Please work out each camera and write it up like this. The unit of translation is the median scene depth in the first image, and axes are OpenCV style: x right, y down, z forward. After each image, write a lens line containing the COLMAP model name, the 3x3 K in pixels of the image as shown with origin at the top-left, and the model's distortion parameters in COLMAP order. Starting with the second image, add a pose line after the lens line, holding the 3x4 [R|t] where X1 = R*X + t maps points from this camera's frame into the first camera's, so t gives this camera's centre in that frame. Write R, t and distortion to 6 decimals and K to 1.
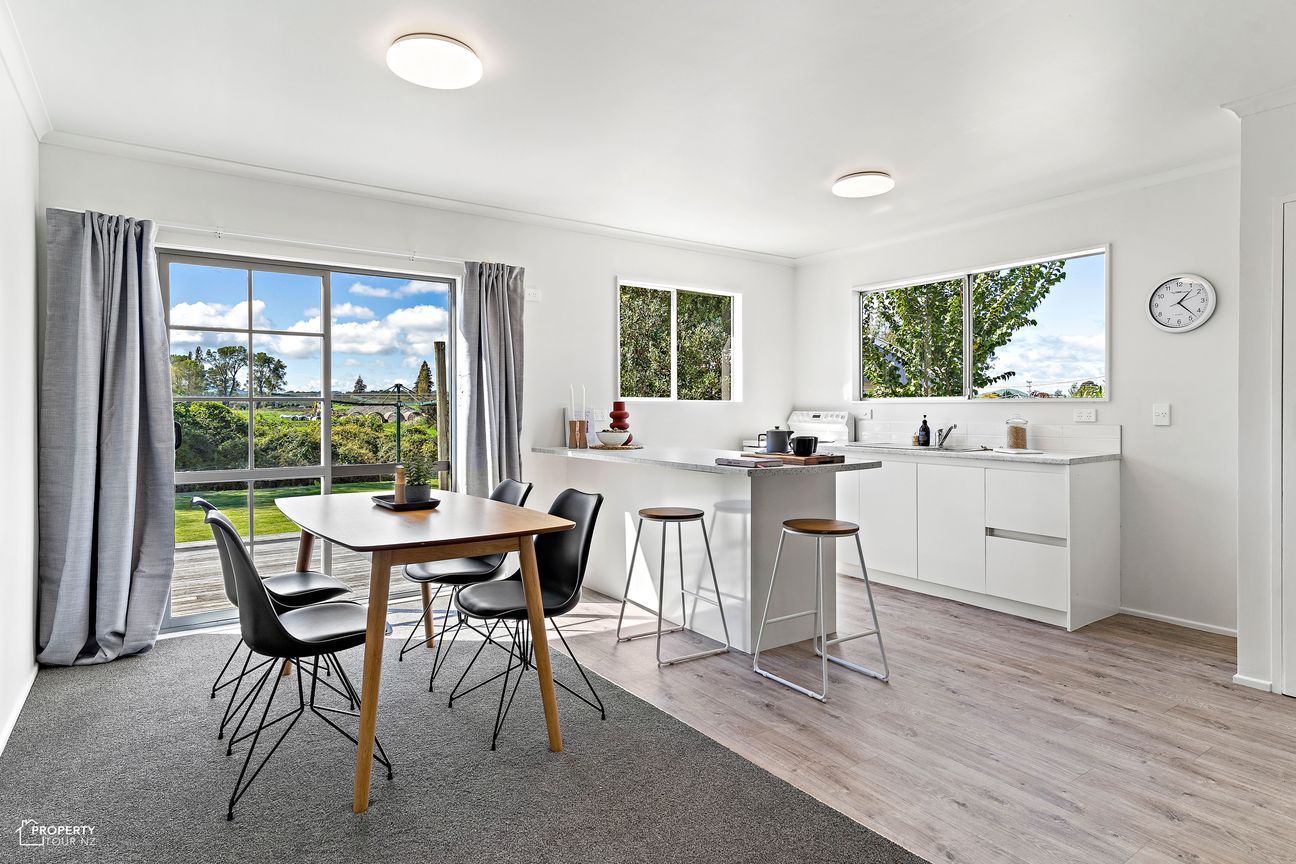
lens RADIAL K [[696.6, 0, 650.5], [0, 696.6, 423.6], [0, 0, 1]] dist [0.003699, 0.000863]
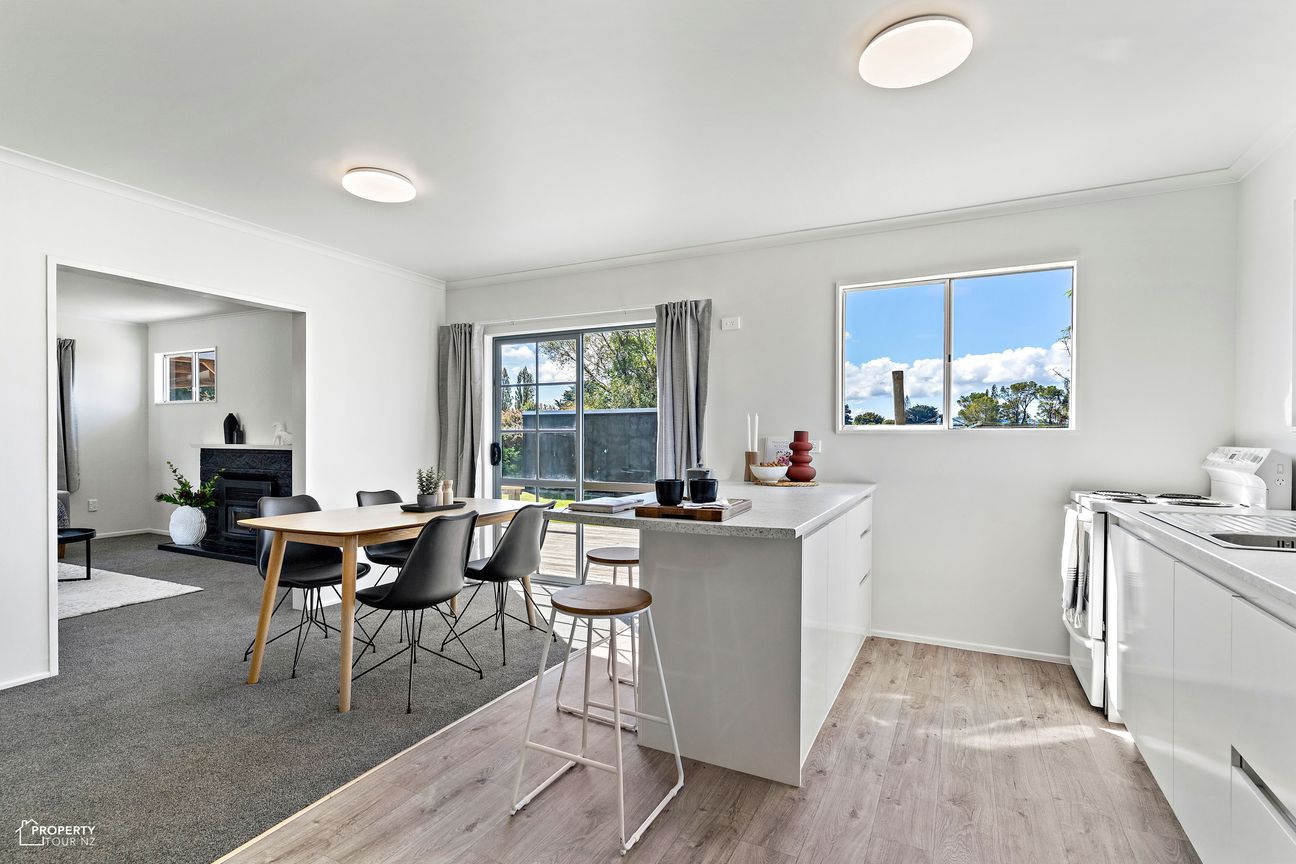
lens RADIAL K [[627.5, 0, 649.9], [0, 627.5, 444.3], [0, 0, 1]] dist [0.002091, -0.000148]
pose [[0.462930, 0.015247, -0.886264, 0.598791], [-0.025924, 0.999657, 0.003656, -0.014302], [0.886016, 0.021283, 0.463166, 0.512496]]
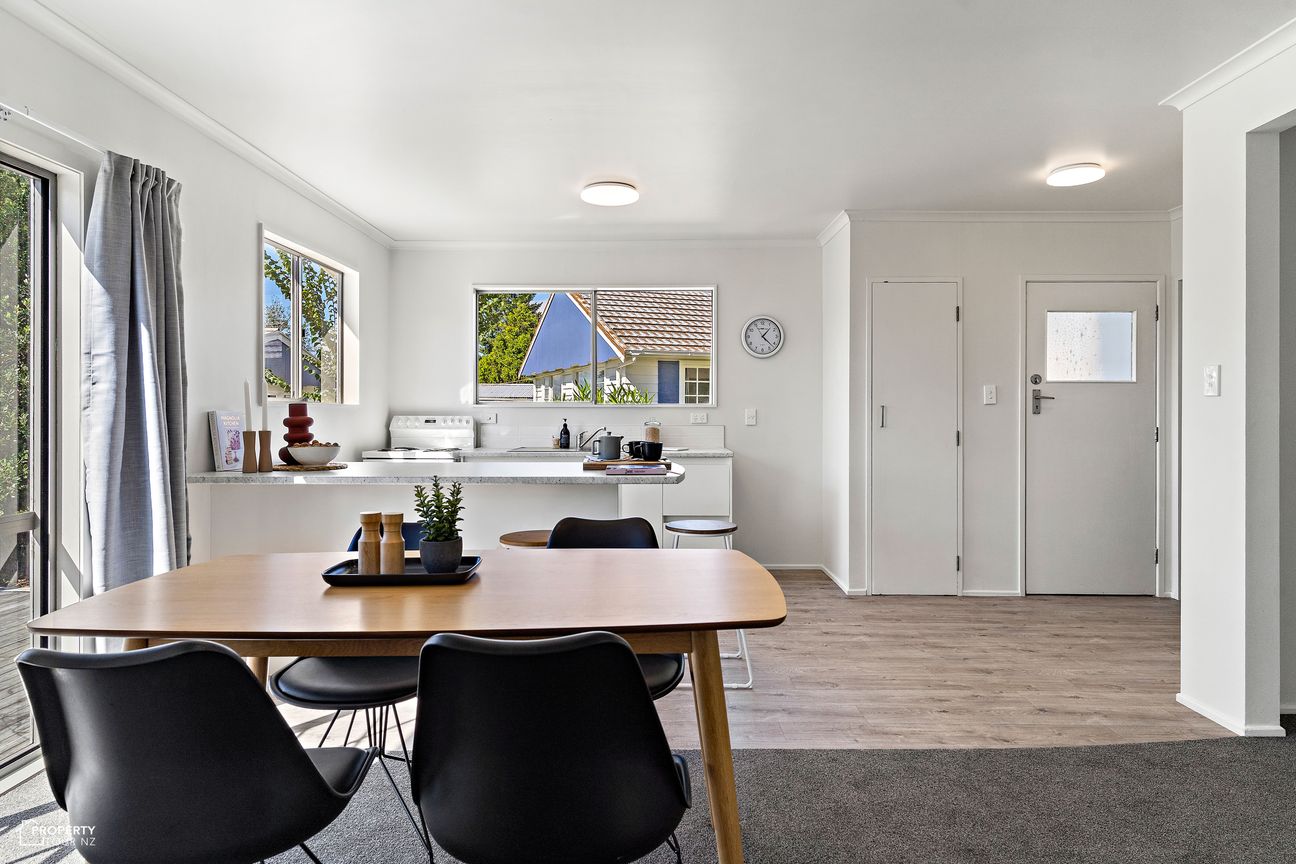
lens RADIAL K [[716.5, 0, 648.0], [0, 716.5, 432.0], [0, 0, 1]] dist [0.003427, 0.001065]
pose [[0.588866, -0.021779, 0.807937, -0.462498], [0.016093, 0.999755, 0.015220, -0.008041], [-0.808071, 0.004039, 0.589072, 0.305936]]
